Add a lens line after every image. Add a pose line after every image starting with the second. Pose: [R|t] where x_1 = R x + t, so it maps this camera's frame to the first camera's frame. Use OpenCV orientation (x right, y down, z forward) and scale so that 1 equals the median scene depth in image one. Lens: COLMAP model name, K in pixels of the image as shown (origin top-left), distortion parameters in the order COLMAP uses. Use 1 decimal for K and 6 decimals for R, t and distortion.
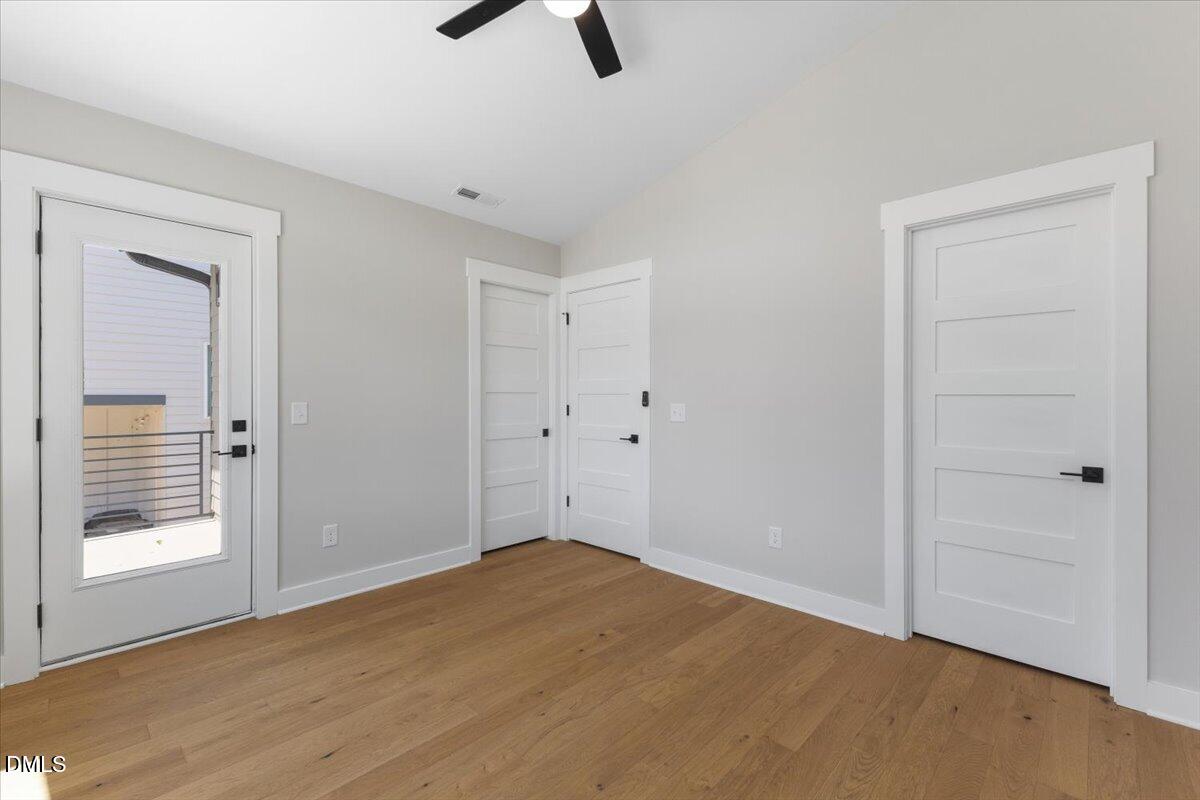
lens RADIAL K [[520.8, 0, 602.3], [0, 520.8, 396.5], [0, 0, 1]] dist [0.000087, -0.000245]
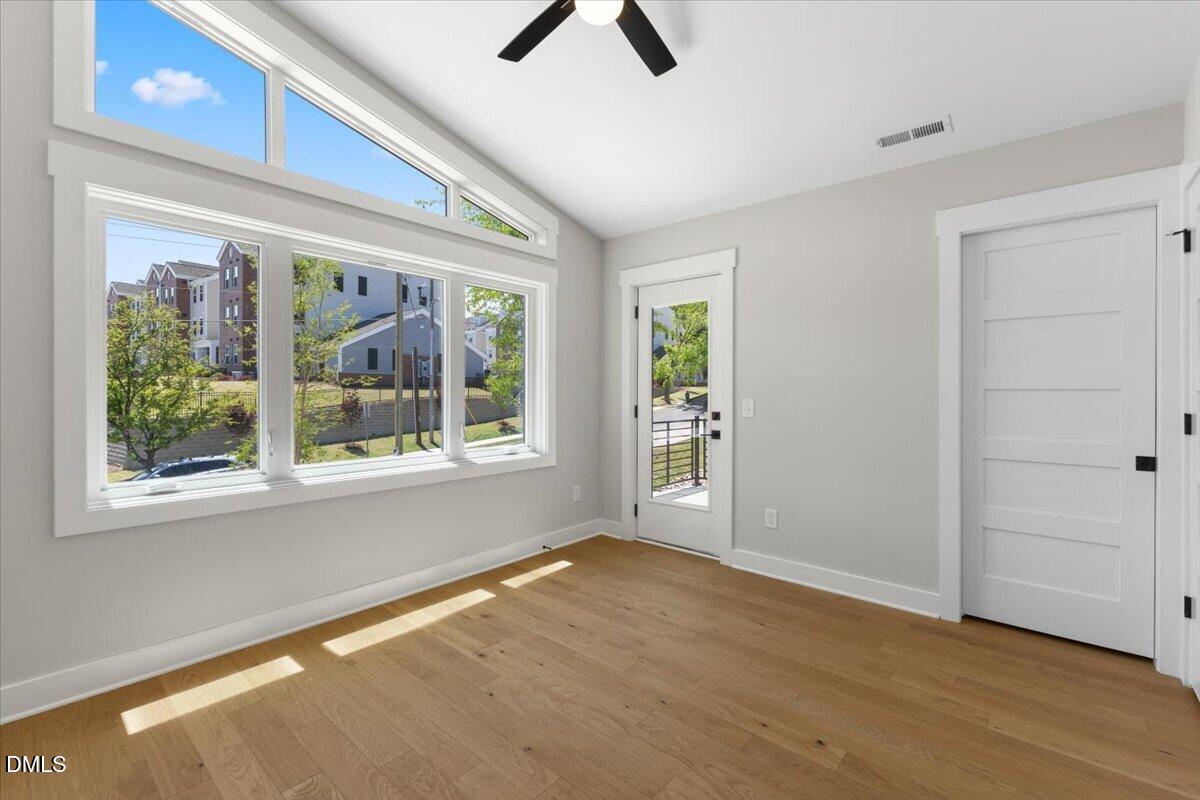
lens RADIAL K [[520.8, 0, 602.3], [0, 520.8, 396.5], [0, 0, 1]] dist [0.000087, -0.000245]
pose [[0.027166, 0.003844, -0.999624, 0.636346], [-0.007109, 0.999968, 0.003652, 0.002356], [0.999606, 0.007007, 0.027192, 0.653786]]
